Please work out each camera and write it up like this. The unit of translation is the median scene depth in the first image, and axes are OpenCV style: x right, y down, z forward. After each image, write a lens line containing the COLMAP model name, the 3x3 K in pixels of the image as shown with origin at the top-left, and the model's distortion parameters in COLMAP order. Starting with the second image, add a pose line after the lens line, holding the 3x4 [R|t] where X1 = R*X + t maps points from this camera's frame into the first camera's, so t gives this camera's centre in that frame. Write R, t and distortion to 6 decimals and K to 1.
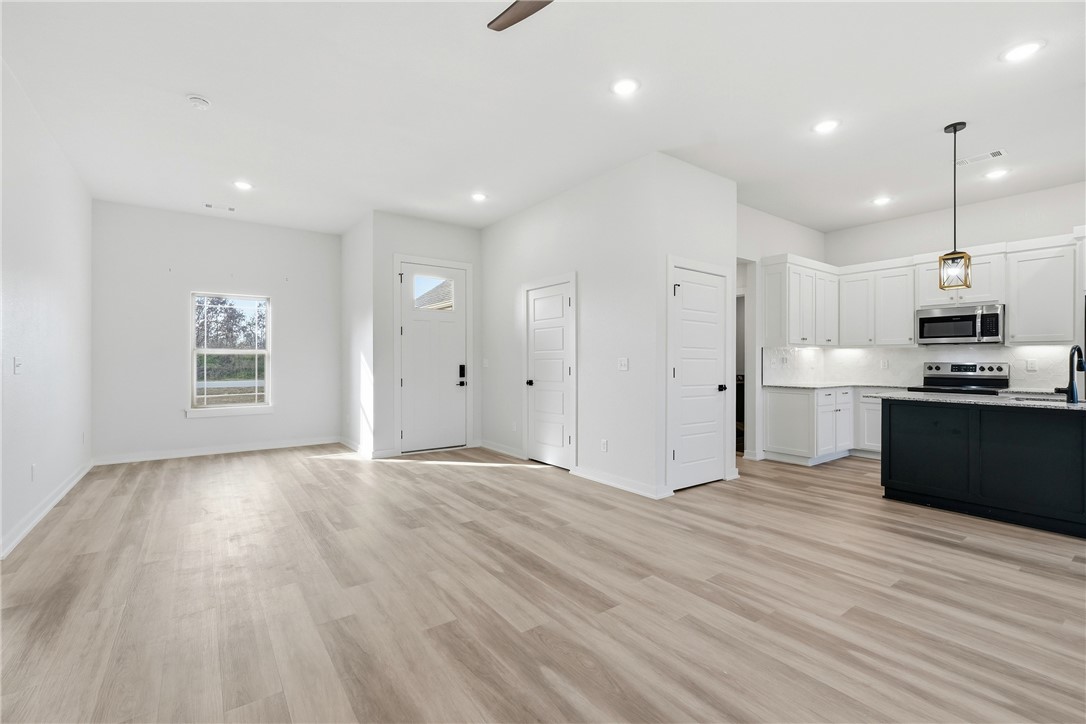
lens RADIAL K [[472.6, 0, 548.9], [0, 472.6, 359.6], [0, 0, 1]] dist [-0.000225, 0.002794]
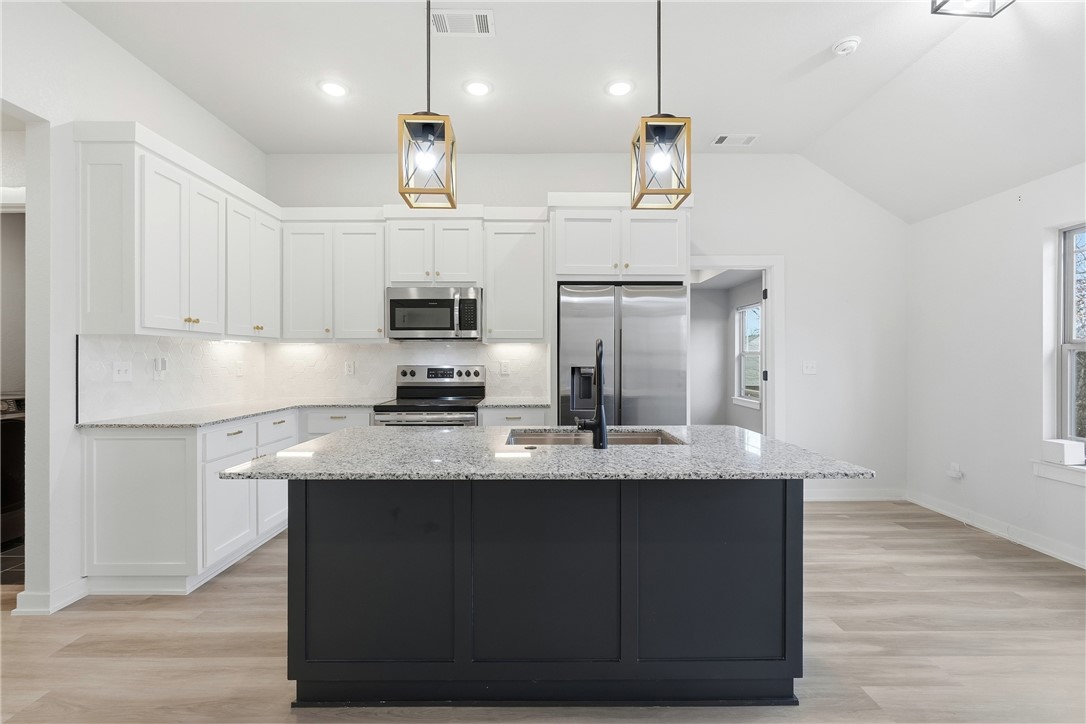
lens RADIAL K [[472.6, 0, 537.7], [0, 472.6, 362.1], [0, 0, 1]] dist [-0.000225, 0.002794]
pose [[0.600667, -0.008040, 0.799459, 0.408827], [-0.002282, 0.999928, 0.011771, -0.008447], [-0.799496, -0.008895, 0.600606, 0.471622]]
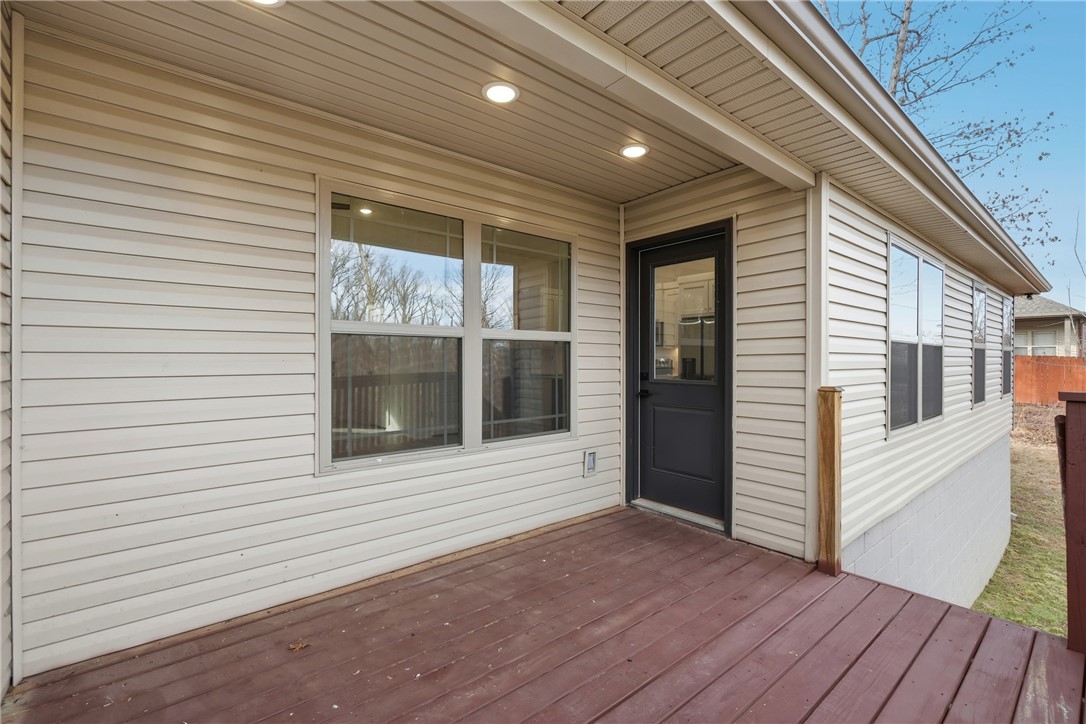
lens RADIAL K [[472.6, 0, 542.1], [0, 472.6, 360.2], [0, 0, 1]] dist [-0.000225, 0.002794]
pose [[0.998476, -0.005606, 0.054906, 0.461709], [0.005301, 0.999970, 0.005704, 0.000787], [-0.054936, -0.005404, 0.998475, -0.564240]]
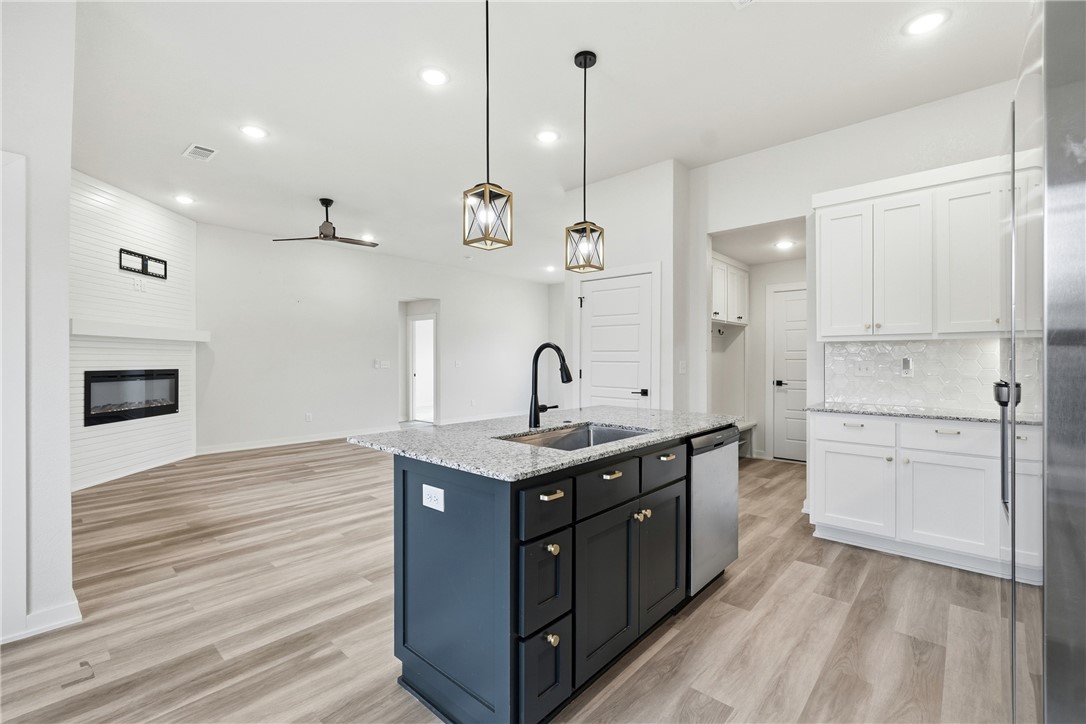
lens RADIAL K [[472.6, 0, 542.3], [0, 472.6, 360.2], [0, 0, 1]] dist [-0.000225, 0.002794]
pose [[0.202833, -0.001410, -0.979212, 1.143138], [0.005218, 0.999986, -0.000359, -0.005450], [0.979199, -0.005037, 0.202838, 0.557027]]
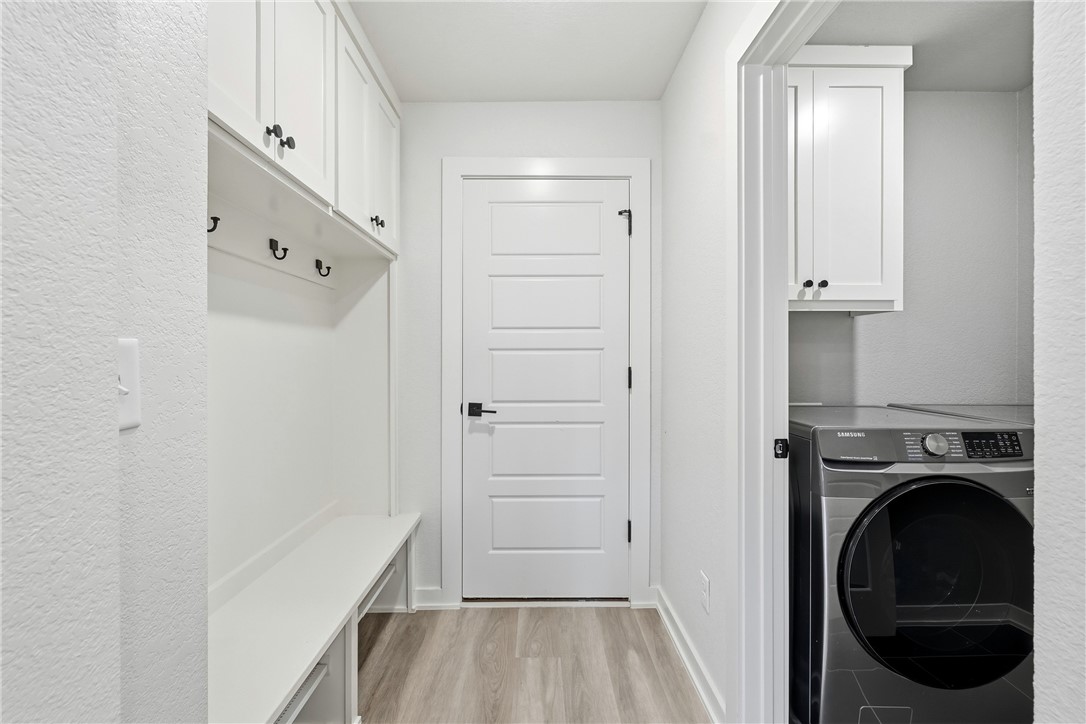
lens RADIAL K [[472.6, 0, 543.8], [0, 472.6, 362.4], [0, 0, 1]] dist [-0.000225, 0.002794]
pose [[0.813668, -0.001462, -0.581328, 0.455528], [0.004390, 0.999984, 0.003631, 0.006146], [0.581313, -0.005507, 0.813661, 1.020573]]
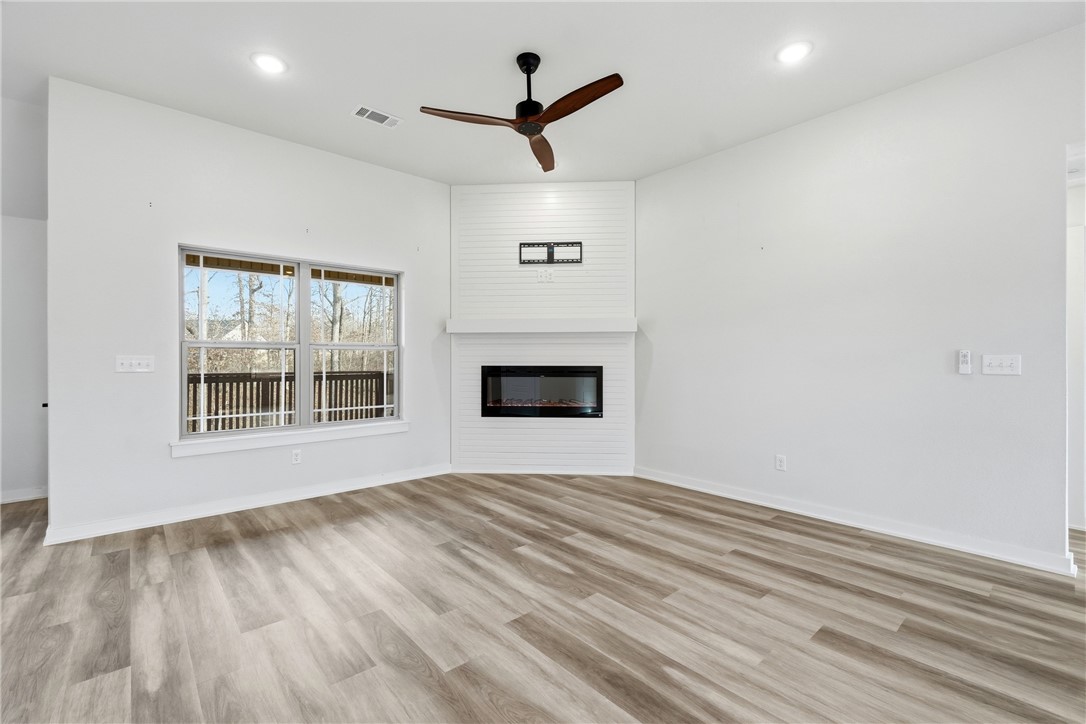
lens RADIAL K [[472.6, 0, 543.0], [0, 472.6, 360.2], [0, 0, 1]] dist [-0.000225, 0.002794]
pose [[-0.996642, -0.000873, -0.081875, 0.068908], [-0.000495, 0.999989, -0.004641, 0.003263], [0.081878, -0.004585, -0.996632, 0.864970]]
